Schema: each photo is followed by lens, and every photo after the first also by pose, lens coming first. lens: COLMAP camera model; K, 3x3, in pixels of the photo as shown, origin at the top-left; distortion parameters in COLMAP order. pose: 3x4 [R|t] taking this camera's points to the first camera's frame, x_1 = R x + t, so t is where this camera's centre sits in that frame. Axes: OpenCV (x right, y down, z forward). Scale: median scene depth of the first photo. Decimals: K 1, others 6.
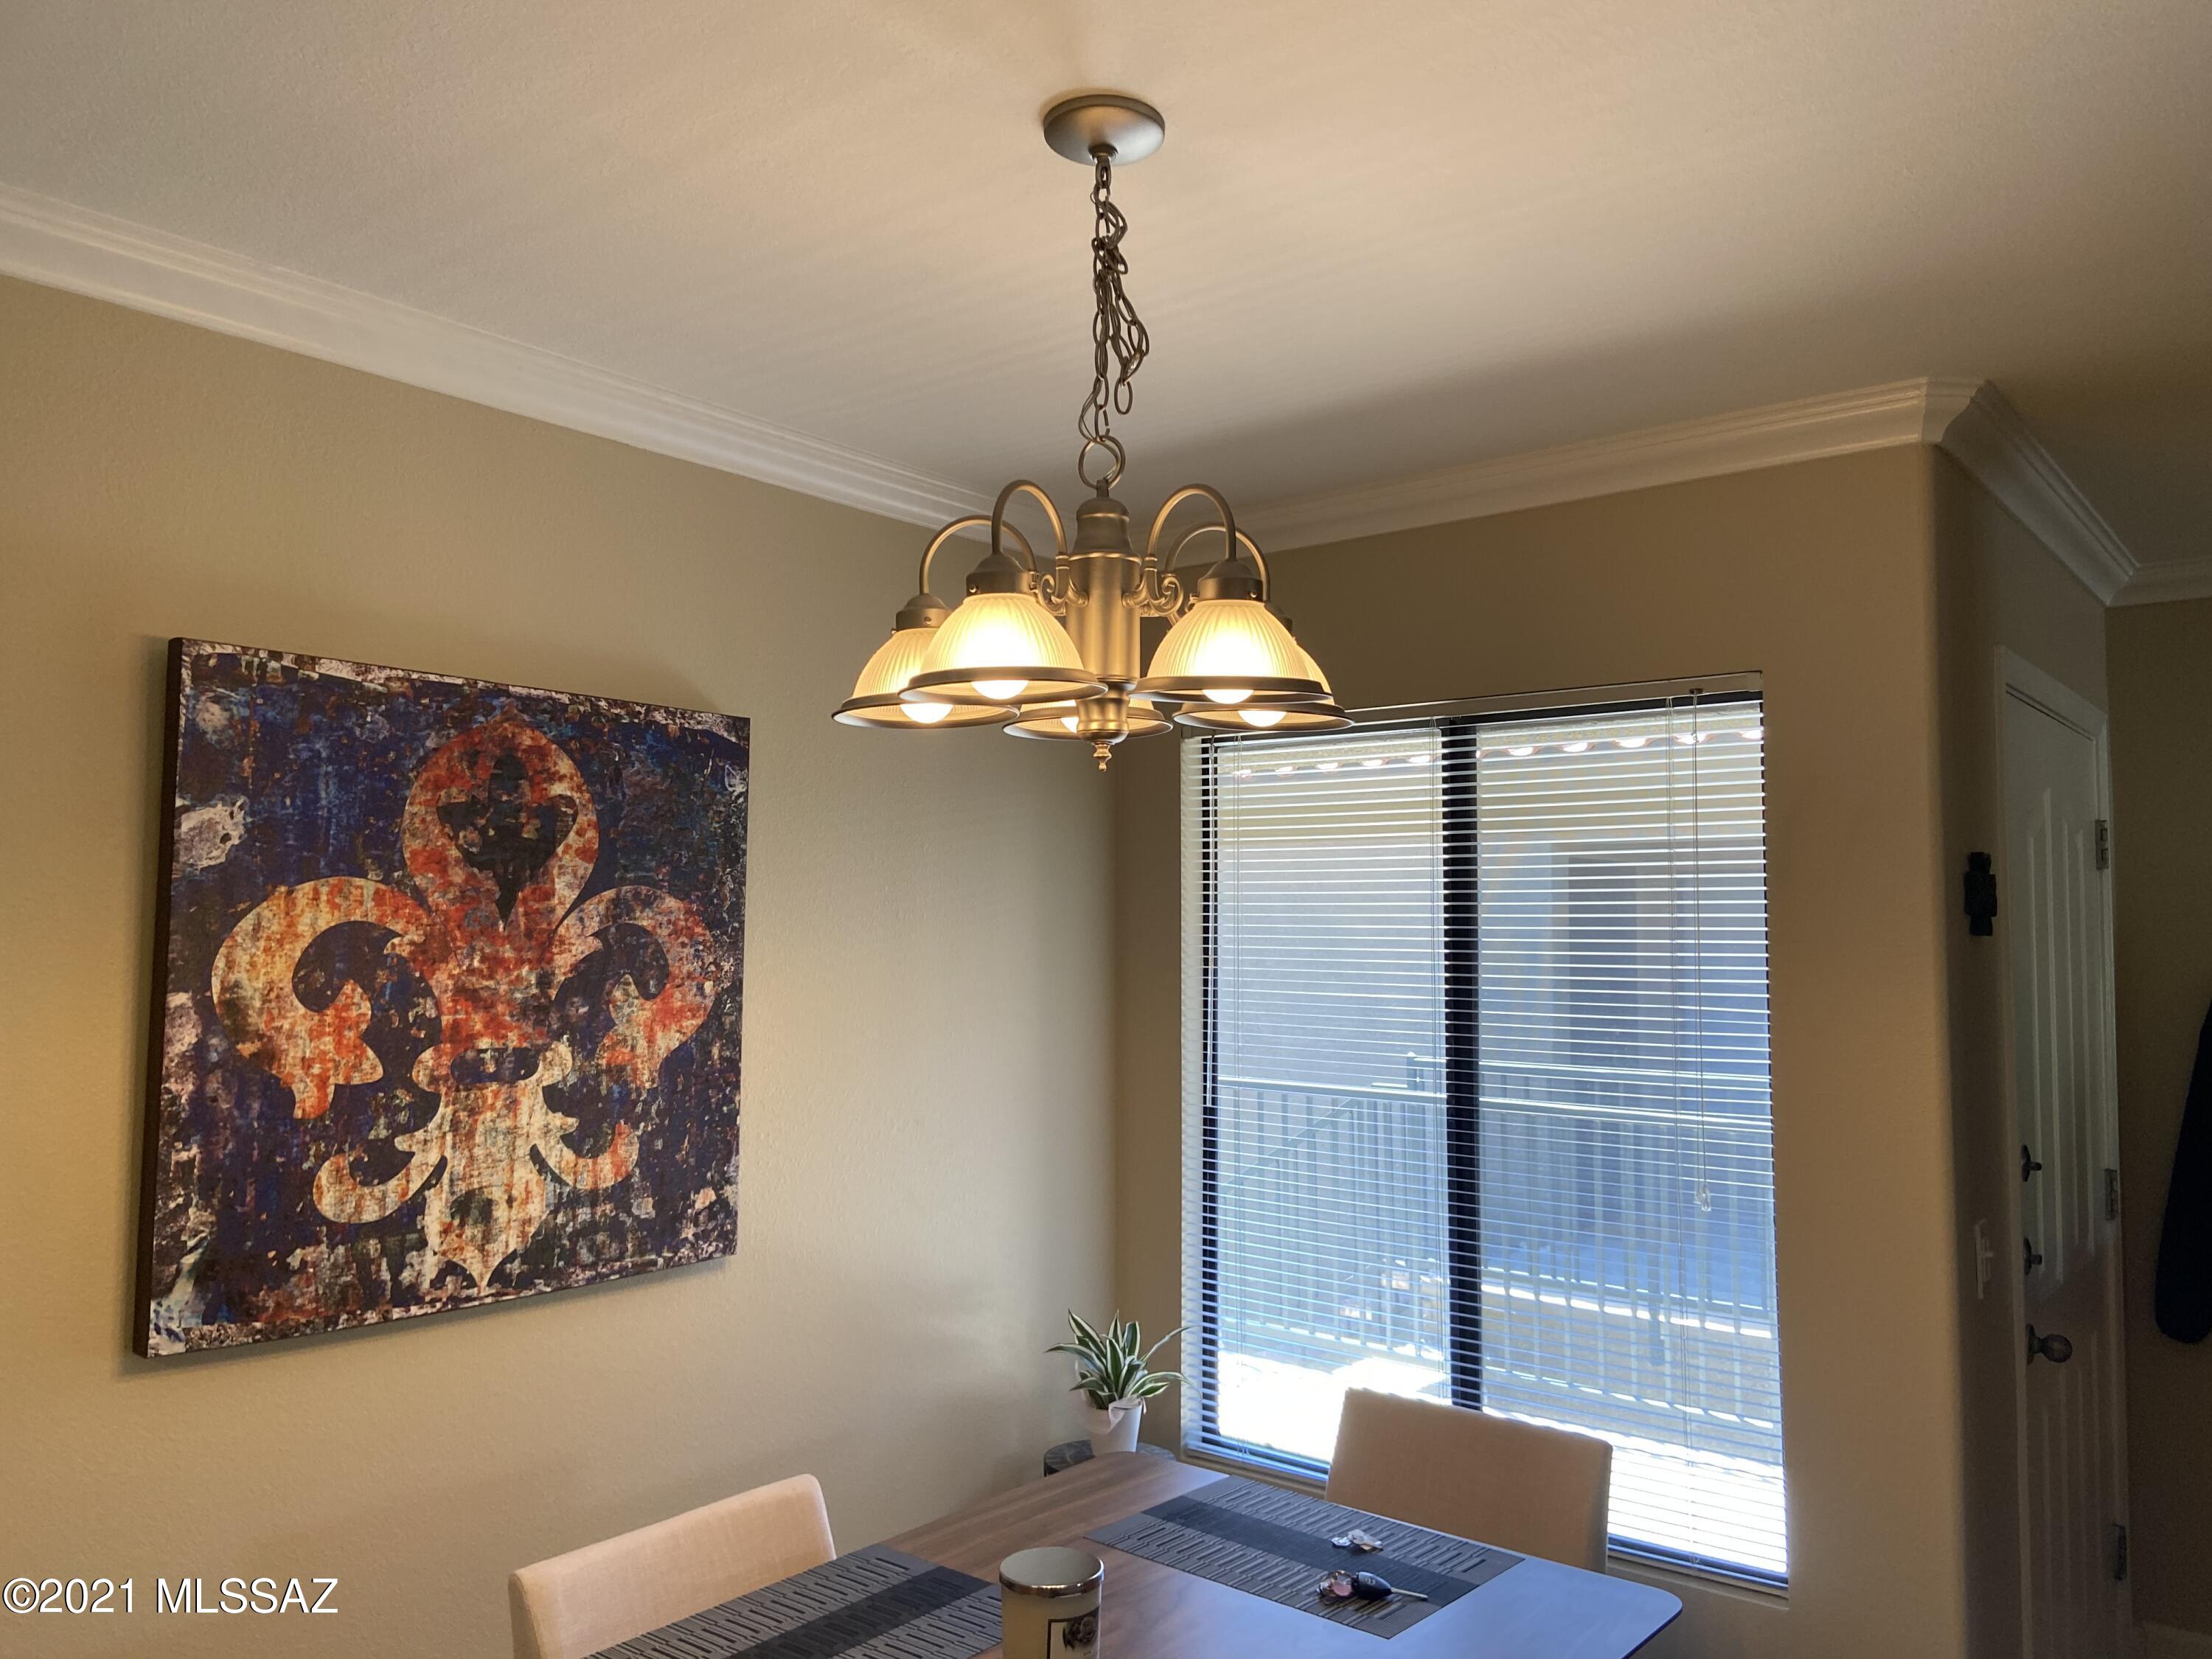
lens RADIAL K [[1679.8, 0, 1106.0], [0, 1679.8, 829.5], [0, 0, 1]] dist [0.109111, -0.135592]
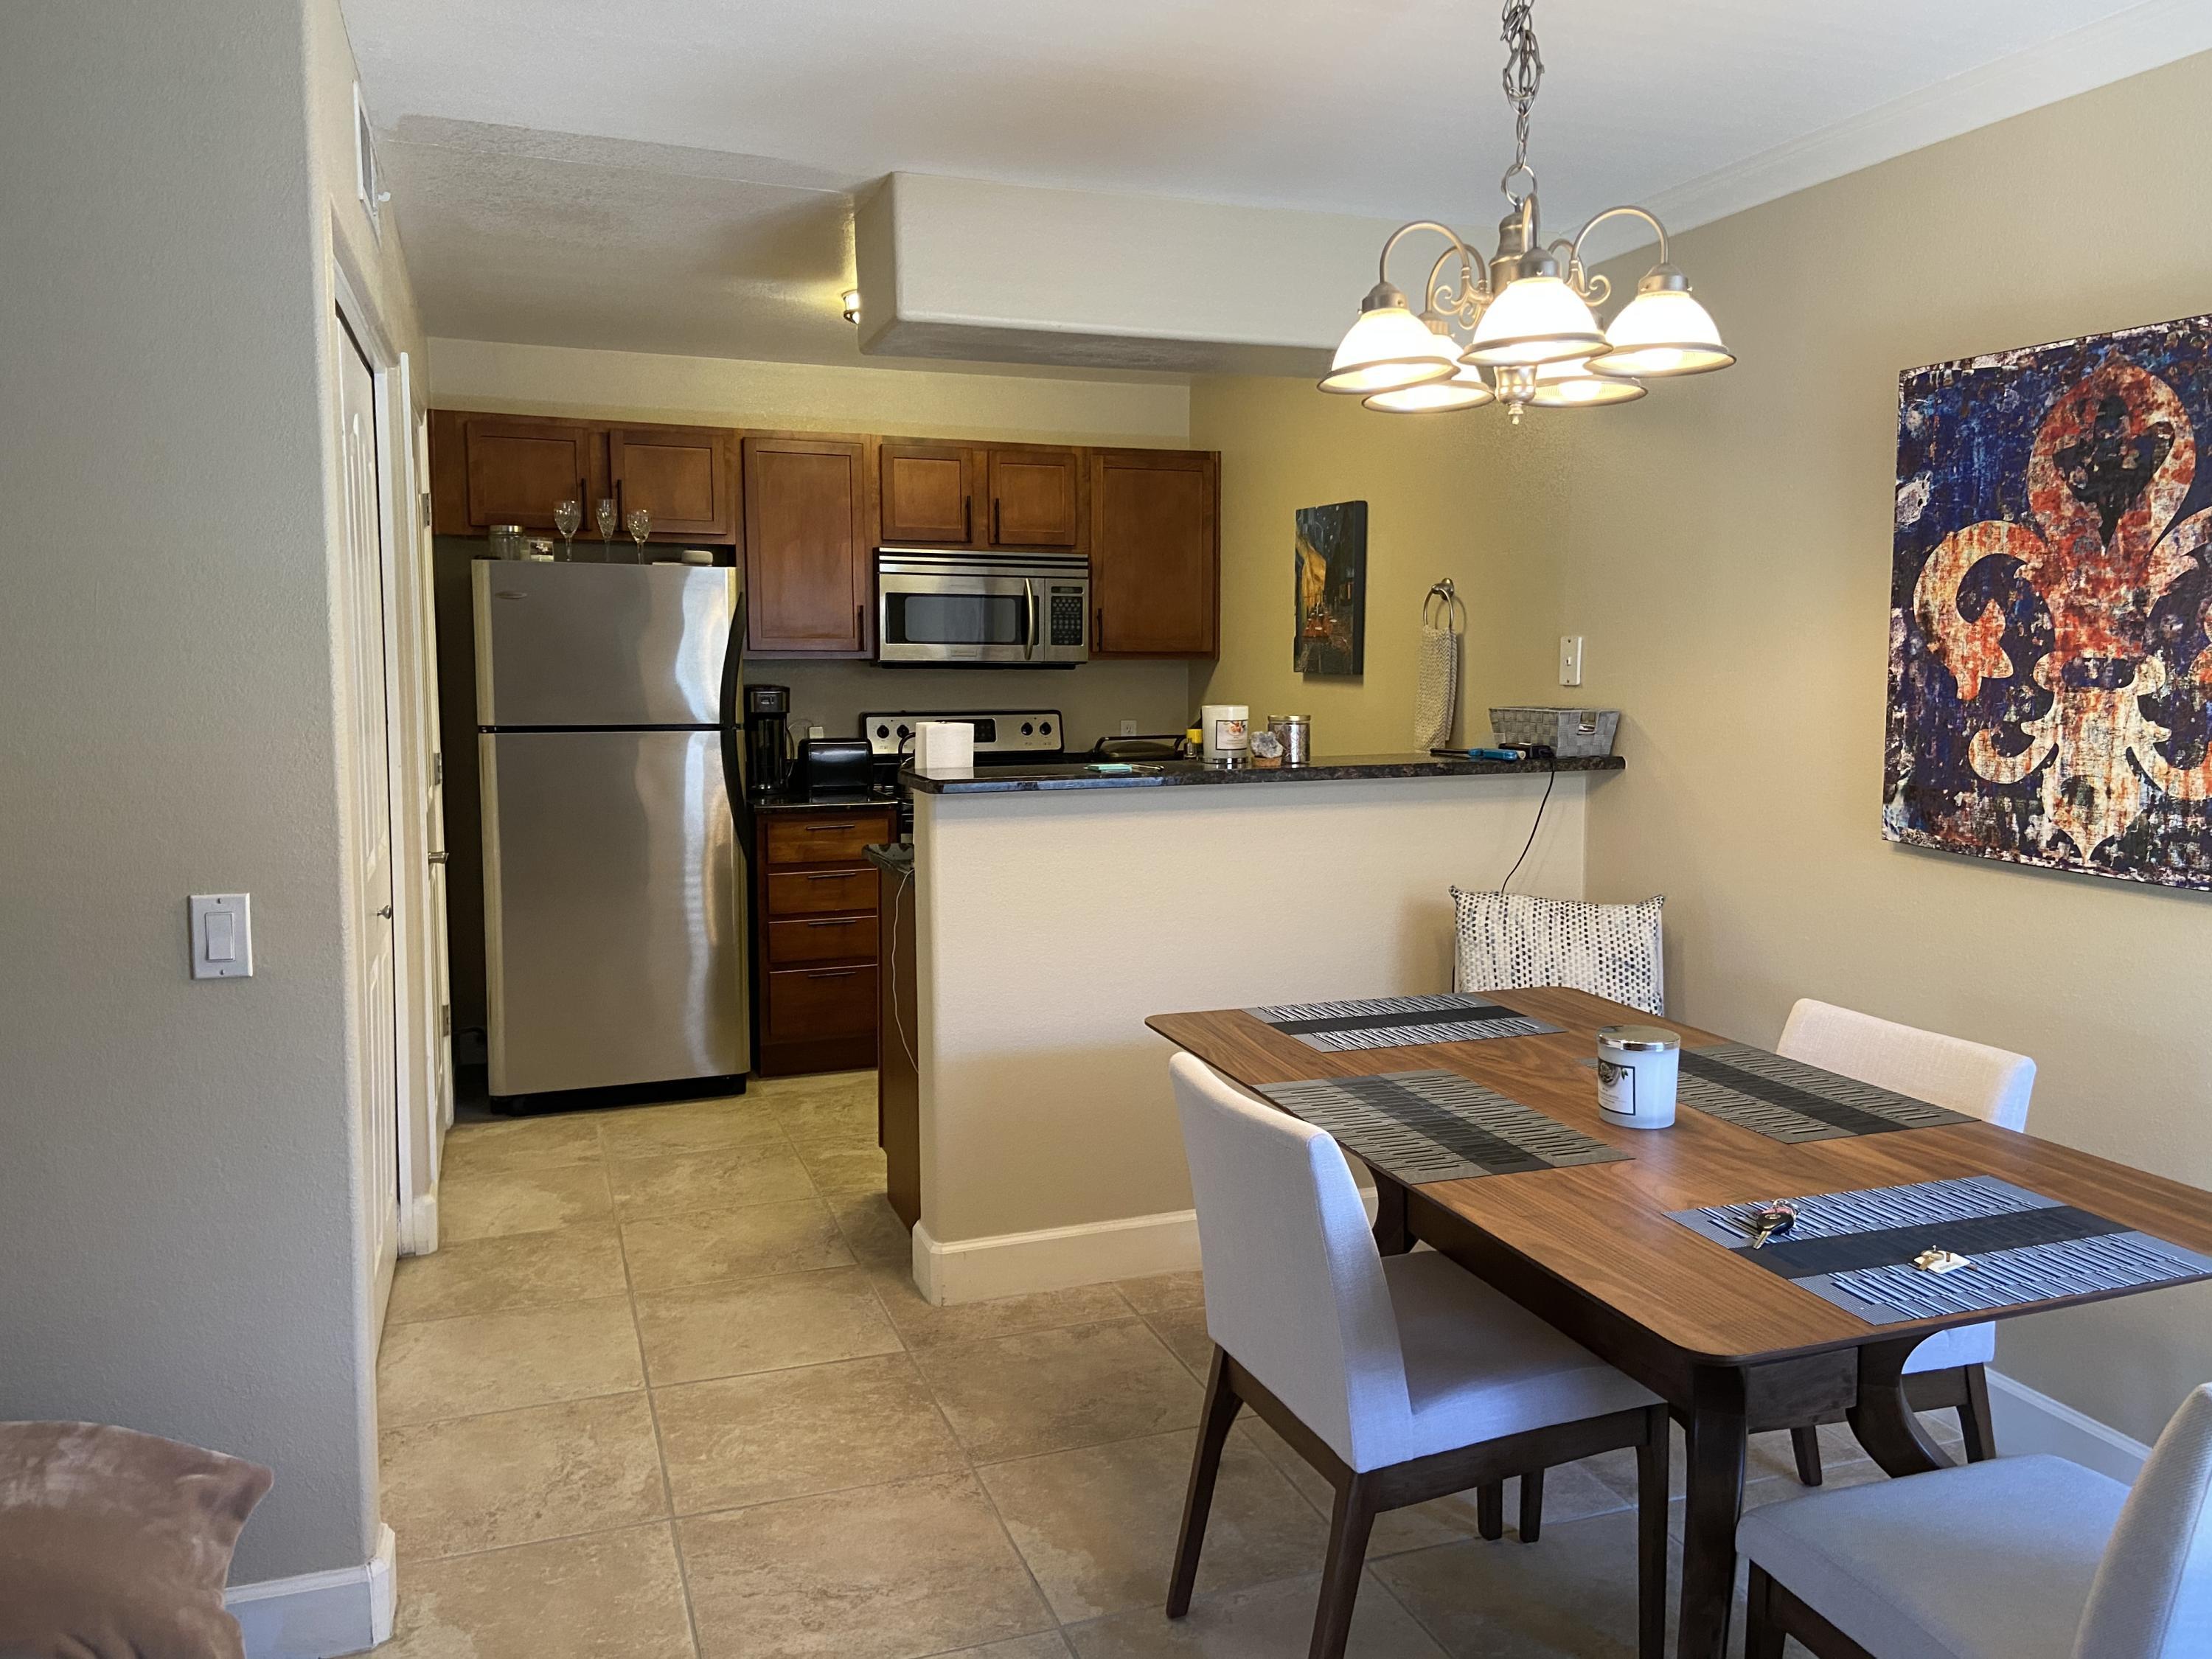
lens RADIAL K [[1679.8, 0, 1106.0], [0, 1679.8, 829.5], [0, 0, 1]] dist [0.109111, -0.135592]
pose [[-0.530391, 0.086732, -0.843305, 1.000174], [0.049324, 0.996225, 0.071437, 0.129990], [0.846317, -0.003706, -0.532667, 1.065287]]
